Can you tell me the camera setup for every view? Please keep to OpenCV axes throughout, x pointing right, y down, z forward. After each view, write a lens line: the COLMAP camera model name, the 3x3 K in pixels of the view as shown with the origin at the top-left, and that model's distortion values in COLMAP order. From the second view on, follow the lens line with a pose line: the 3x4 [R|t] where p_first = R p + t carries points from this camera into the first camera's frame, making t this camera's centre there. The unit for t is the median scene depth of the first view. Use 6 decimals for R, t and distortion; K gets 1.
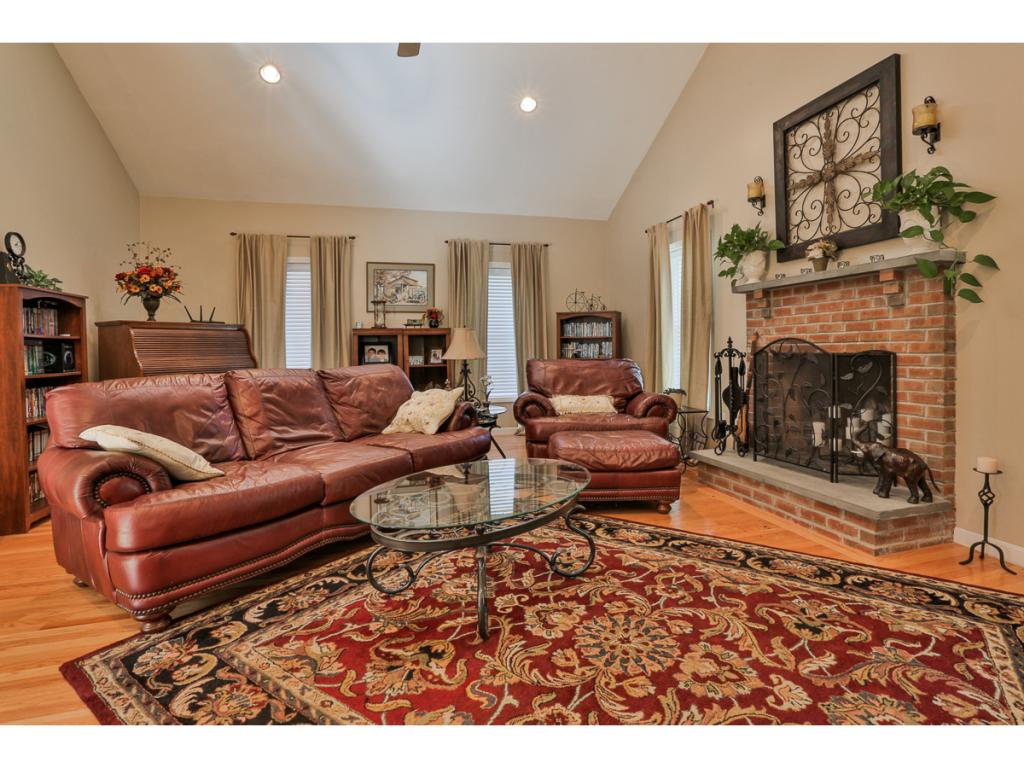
lens RADIAL K [[497.1, 0, 558.6], [0, 497.1, 352.1], [0, 0, 1]] dist [-0.039792, 0.012002]
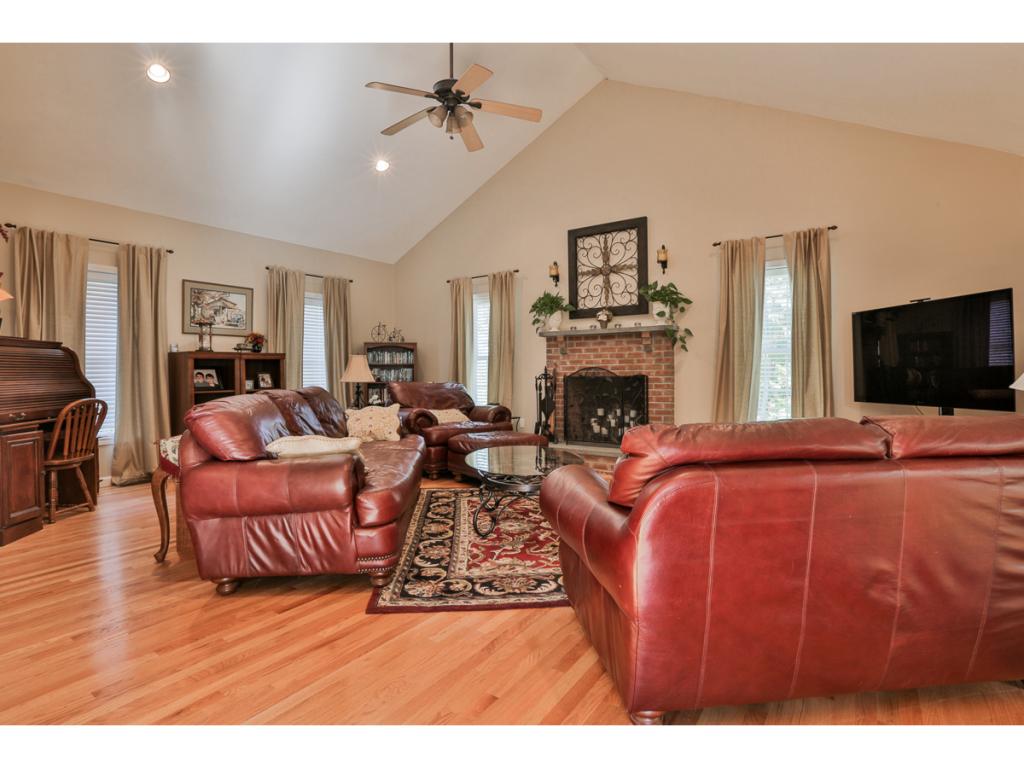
lens RADIAL K [[497.1, 0, 499.2], [0, 497.1, 373.2], [0, 0, 1]] dist [-0.039792, 0.012002]
pose [[0.798078, 0.004545, 0.602537, -0.808764], [0.002929, 0.999930, -0.011422, 0.010059], [-0.602547, 0.010881, 0.798009, -0.153119]]
